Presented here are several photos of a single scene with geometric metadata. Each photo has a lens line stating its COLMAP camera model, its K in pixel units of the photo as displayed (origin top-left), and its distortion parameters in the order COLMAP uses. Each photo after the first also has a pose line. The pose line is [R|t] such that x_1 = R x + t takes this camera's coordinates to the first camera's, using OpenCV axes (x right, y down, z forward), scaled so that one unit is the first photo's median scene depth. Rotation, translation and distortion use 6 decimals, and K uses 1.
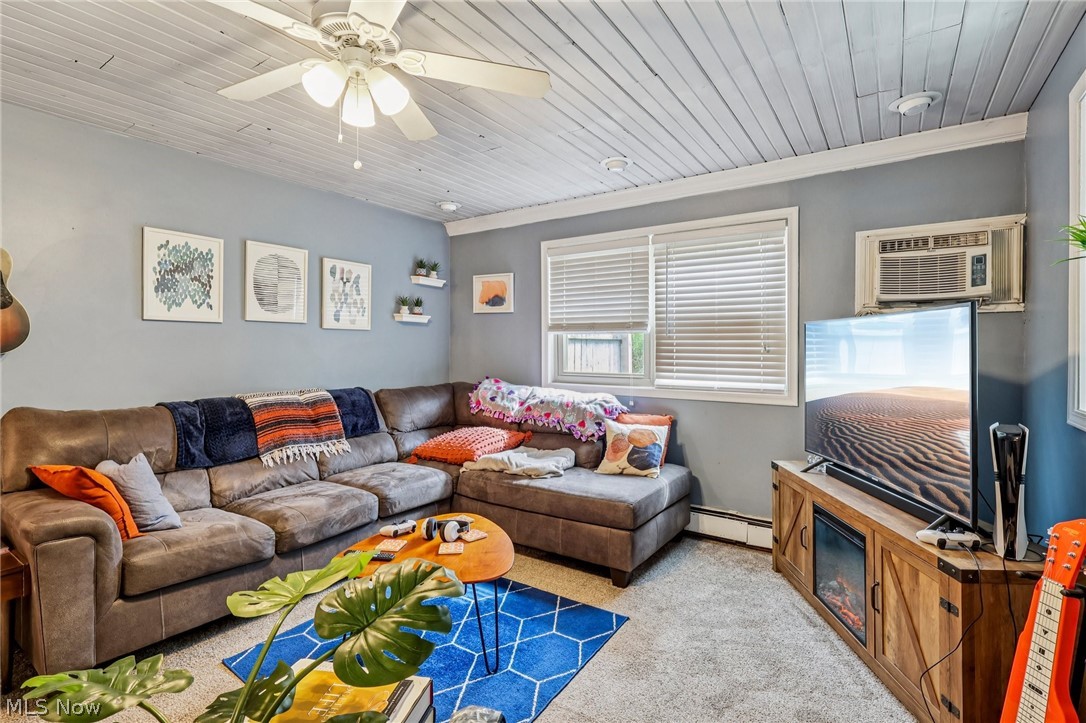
lens RADIAL K [[519.1, 0, 542.9], [0, 519.1, 349.7], [0, 0, 1]] dist [-0.000696, -0.000294]
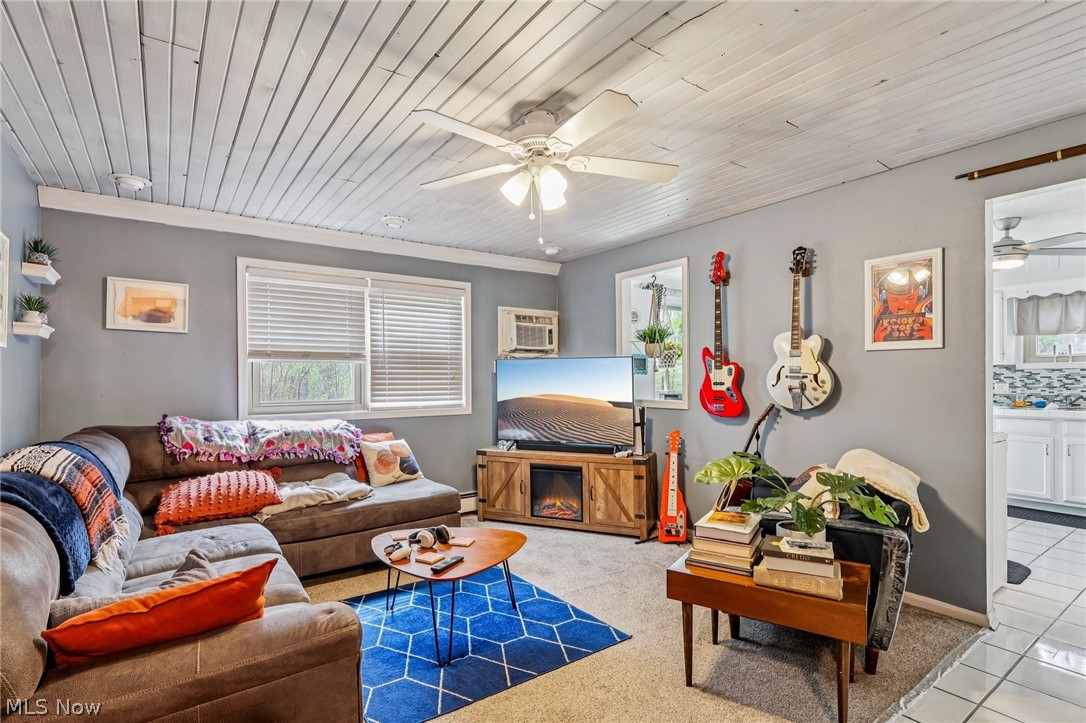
lens RADIAL K [[516.8, 0, 544.7], [0, 516.8, 371.3], [0, 0, 1]] dist [0.000920, -0.000065]
pose [[0.339646, 0.005084, 0.940540, -0.756098], [0.007780, 0.999936, -0.008214, -0.002049], [-0.940521, 0.010108, 0.339585, 0.247135]]
